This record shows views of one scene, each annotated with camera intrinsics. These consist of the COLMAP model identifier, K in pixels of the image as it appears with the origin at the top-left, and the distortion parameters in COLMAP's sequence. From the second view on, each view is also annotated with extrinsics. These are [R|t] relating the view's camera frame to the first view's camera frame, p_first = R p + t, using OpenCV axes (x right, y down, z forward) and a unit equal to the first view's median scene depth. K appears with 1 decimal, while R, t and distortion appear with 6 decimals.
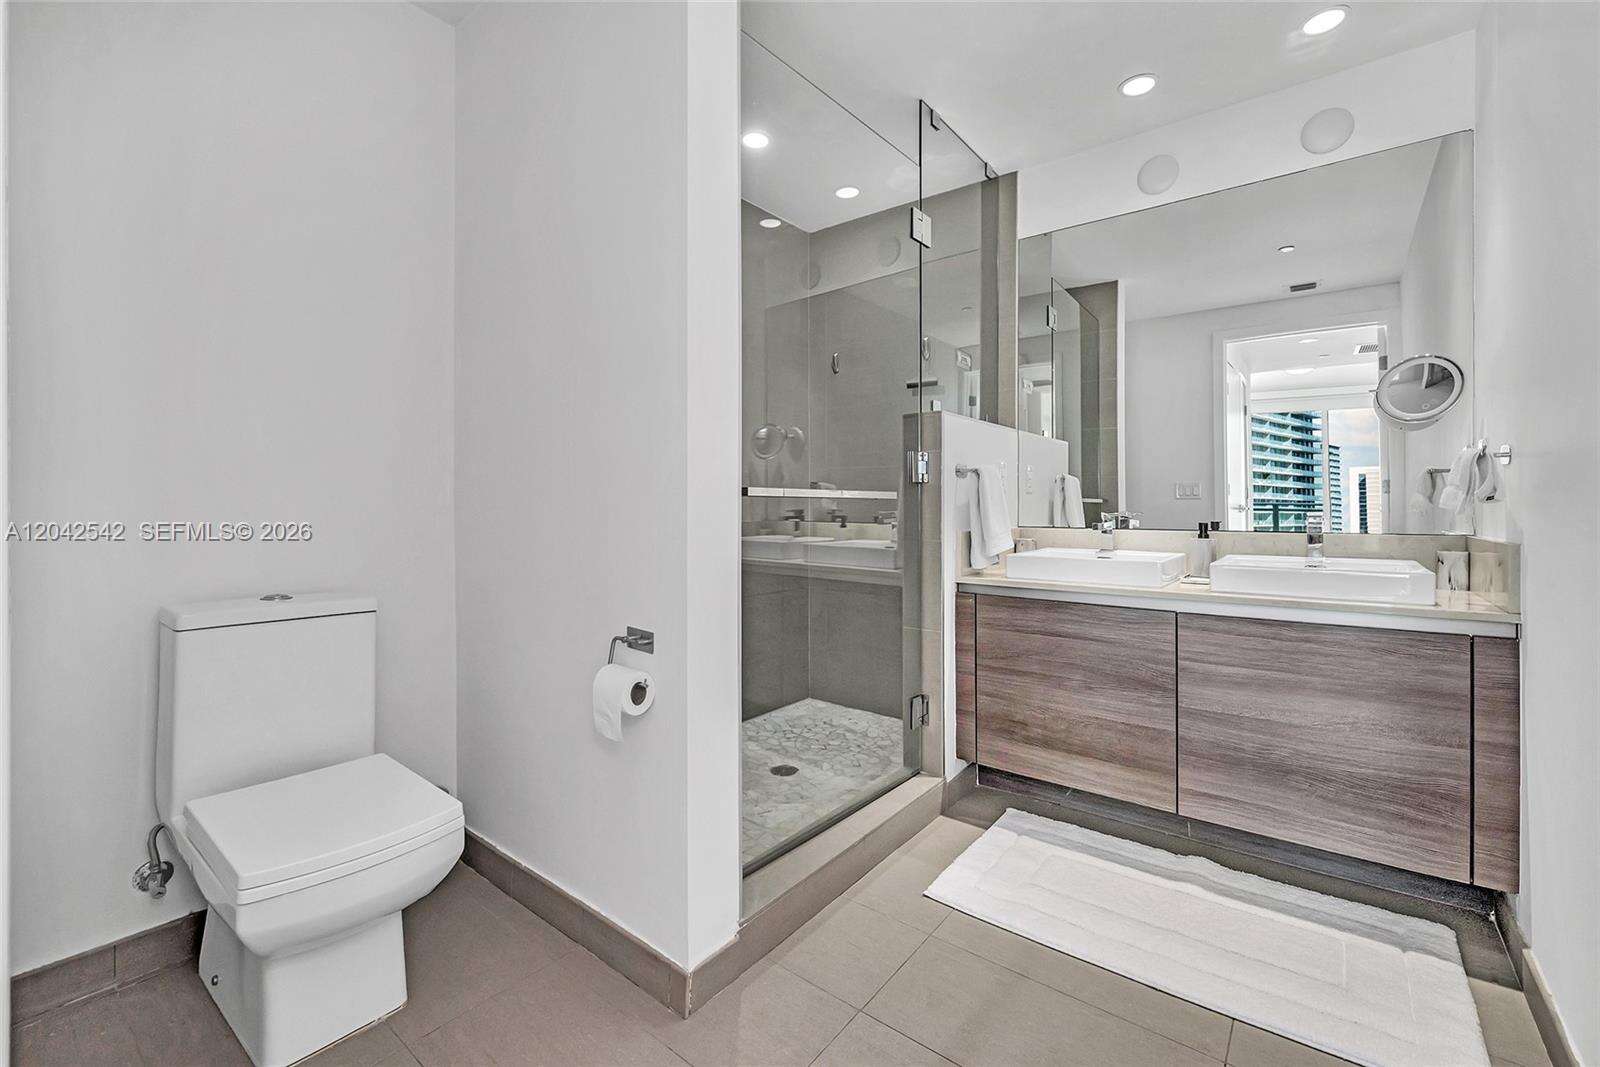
lens RADIAL K [[709.9, 0, 802.1], [0, 709.9, 508.9], [0, 0, 1]] dist [-0.011835, 0.000225]
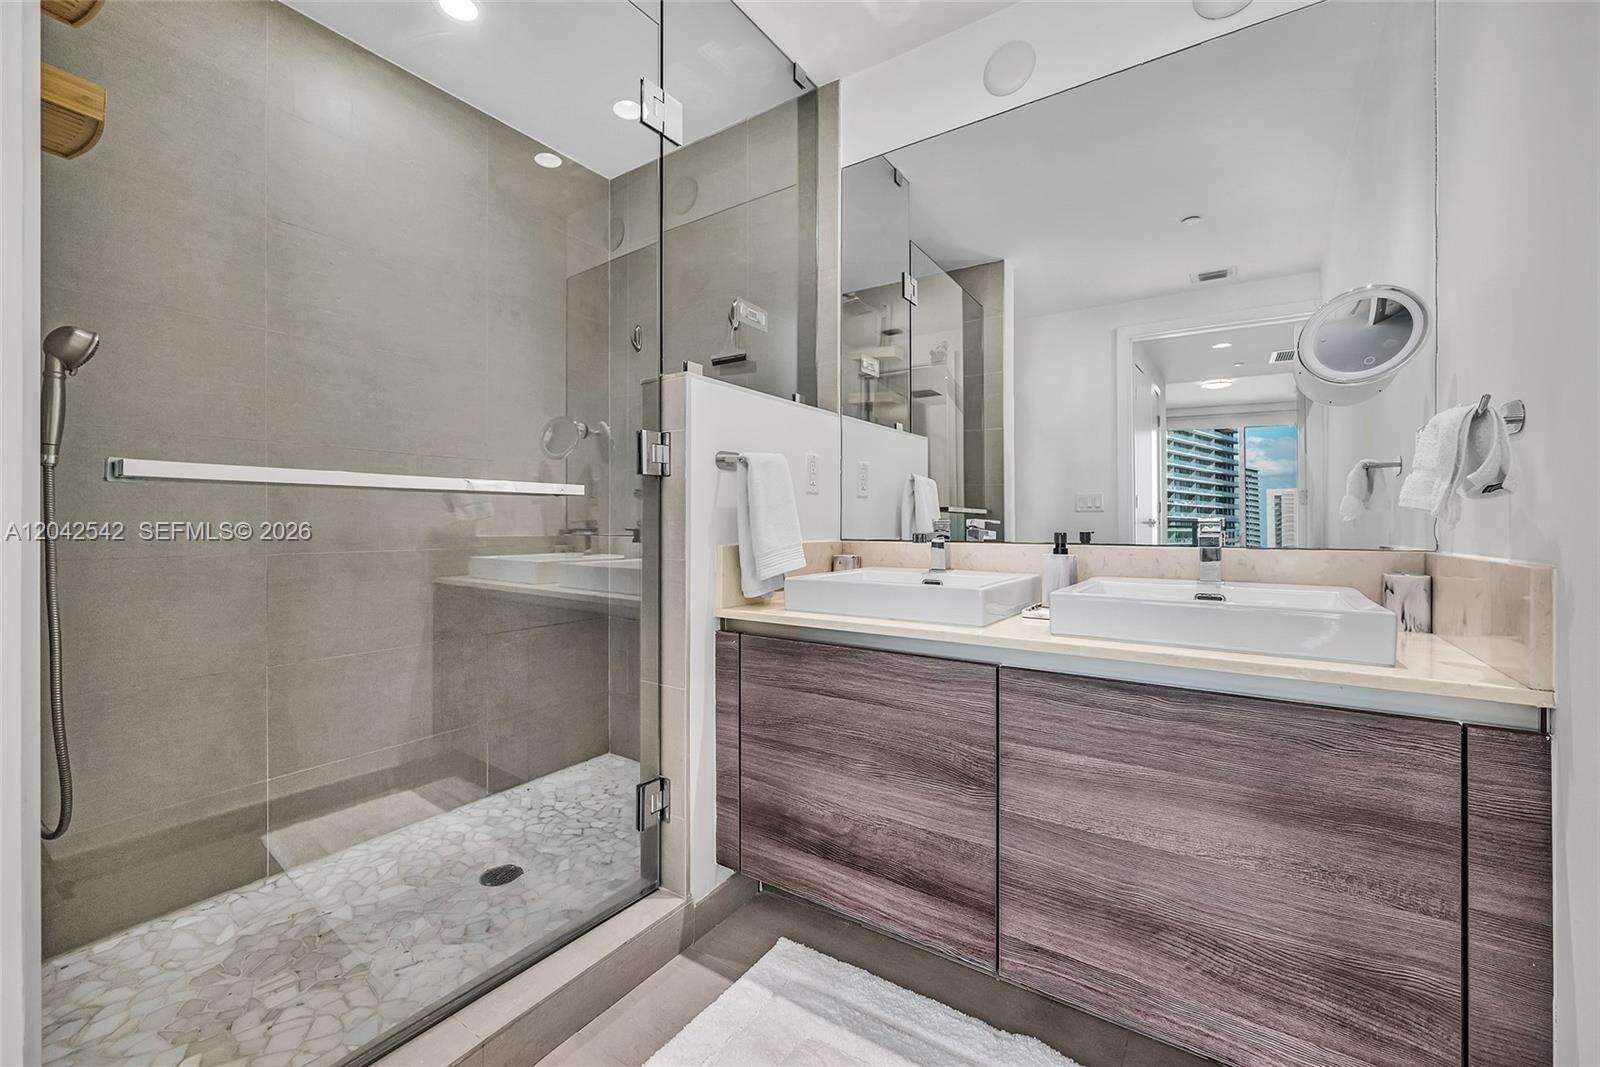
lens RADIAL K [[640.1, 0, 800.4], [0, 640.1, 529.4], [0, 0, 1]] dist [0.000426, -0.000044]
pose [[0.999543, 0.000697, 0.030219, 0.301909], [-0.000784, 0.999996, 0.002894, 0.014310], [-0.030217, -0.002916, 0.999539, 0.376833]]
